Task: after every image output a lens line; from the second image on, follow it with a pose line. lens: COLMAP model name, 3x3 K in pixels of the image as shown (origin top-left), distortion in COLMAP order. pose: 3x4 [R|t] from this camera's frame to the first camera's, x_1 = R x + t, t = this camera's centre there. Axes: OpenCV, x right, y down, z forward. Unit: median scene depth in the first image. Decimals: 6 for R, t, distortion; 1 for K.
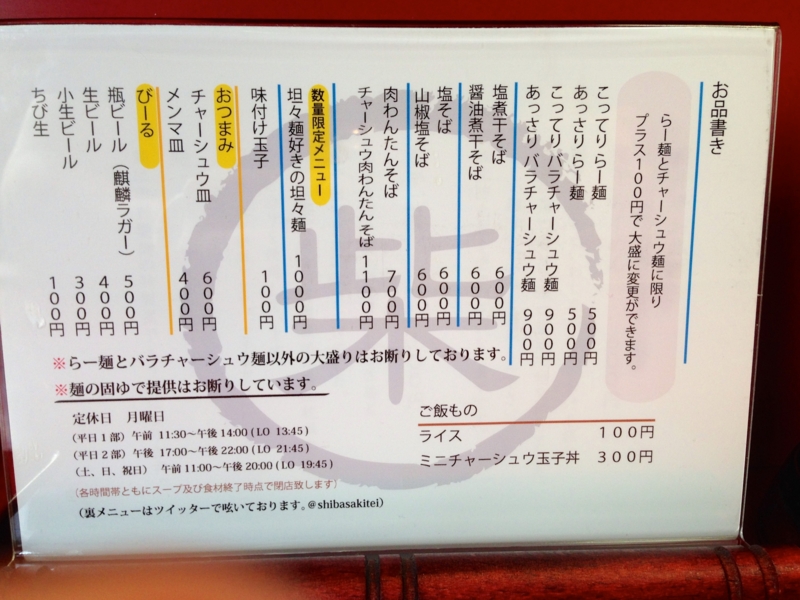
lens RADIAL K [[759.7, 0, 403.1], [0, 759.7, 300.8], [0, 0, 1]] dist [0.040208, 0.000000]
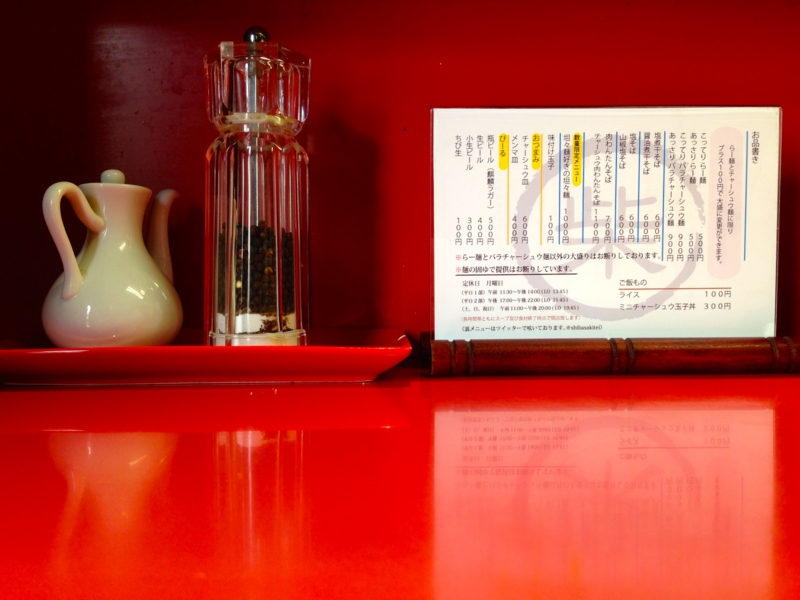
lens RADIAL K [[759.7, 0, 395.6], [0, 759.7, 298.4], [0, 0, 1]] dist [0.040208, 0.000000]
pose [[0.999894, -0.001225, -0.014504, -0.592128], [-0.000272, 0.994710, -0.102718, 0.420477], [0.014553, 0.102711, 0.994605, -1.162553]]
